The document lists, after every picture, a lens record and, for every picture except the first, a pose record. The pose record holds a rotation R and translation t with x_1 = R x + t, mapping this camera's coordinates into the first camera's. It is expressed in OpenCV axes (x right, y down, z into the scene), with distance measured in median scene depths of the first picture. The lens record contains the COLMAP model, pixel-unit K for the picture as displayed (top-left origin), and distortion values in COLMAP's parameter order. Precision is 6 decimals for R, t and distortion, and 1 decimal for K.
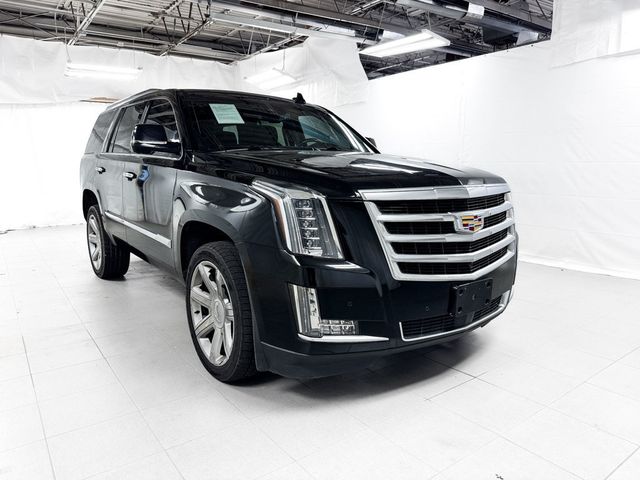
lens RADIAL K [[472.9, 0, 326.1], [0, 472.9, 234.8], [0, 0, 1]] dist [0.013242, -0.003836]
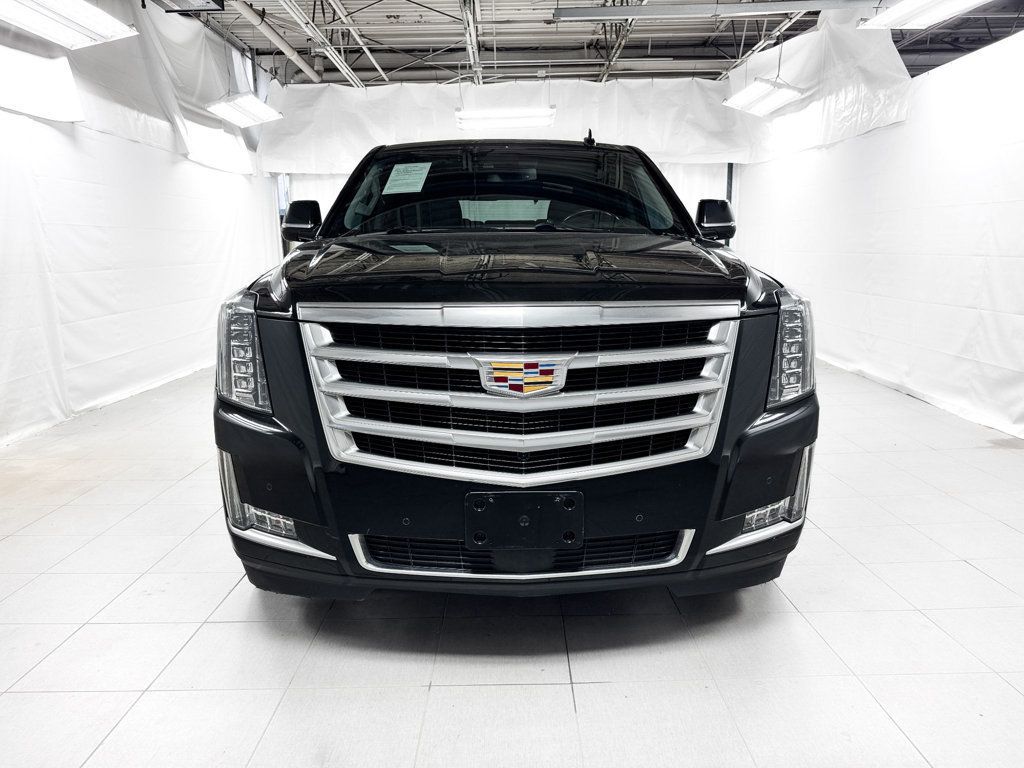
lens RADIAL K [[756.7, 0, 521.7], [0, 756.7, 375.6], [0, 0, 1]] dist [0.013242, -0.003836]
pose [[0.811064, 0.093623, -0.577417, 0.597702], [-0.079210, 0.995595, 0.050165, -0.051416], [0.579570, 0.005050, 0.814907, 0.254307]]
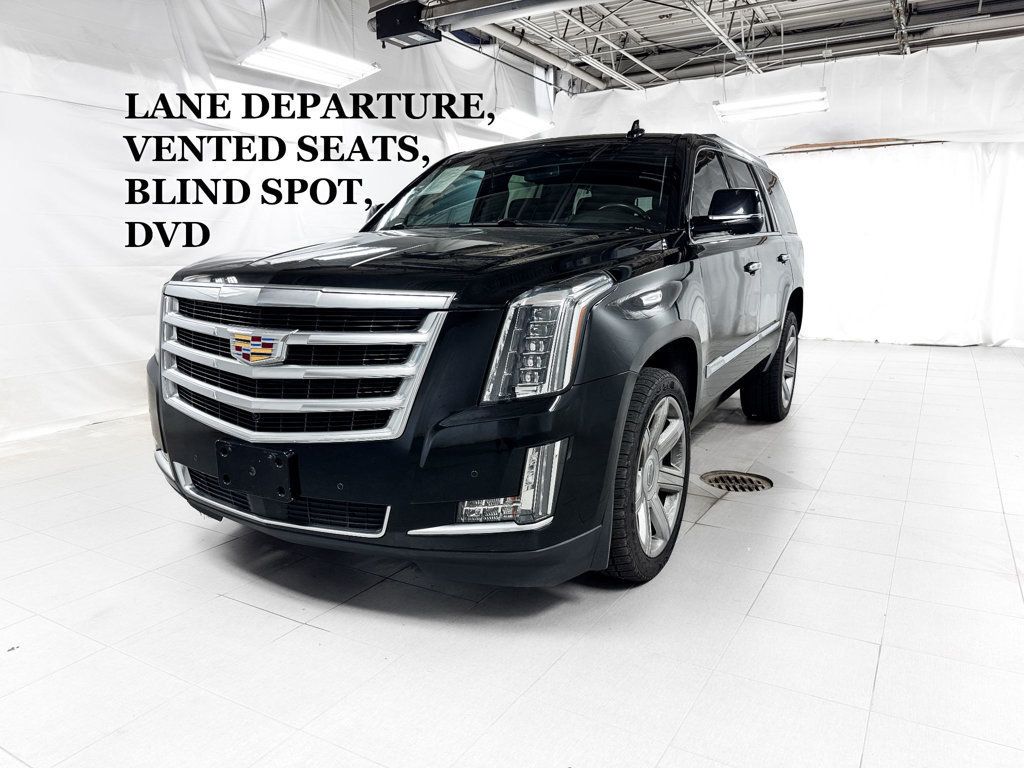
lens RADIAL K [[749.1, 0, 512.0], [0, 749.1, 384.0], [0, 0, 1]] dist [0.004883, -0.004571]
pose [[0.388067, 0.162921, -0.907117, 1.009729], [-0.132206, 0.983913, 0.120155, -0.106376], [0.912100, 0.073298, 0.403363, 0.713916]]
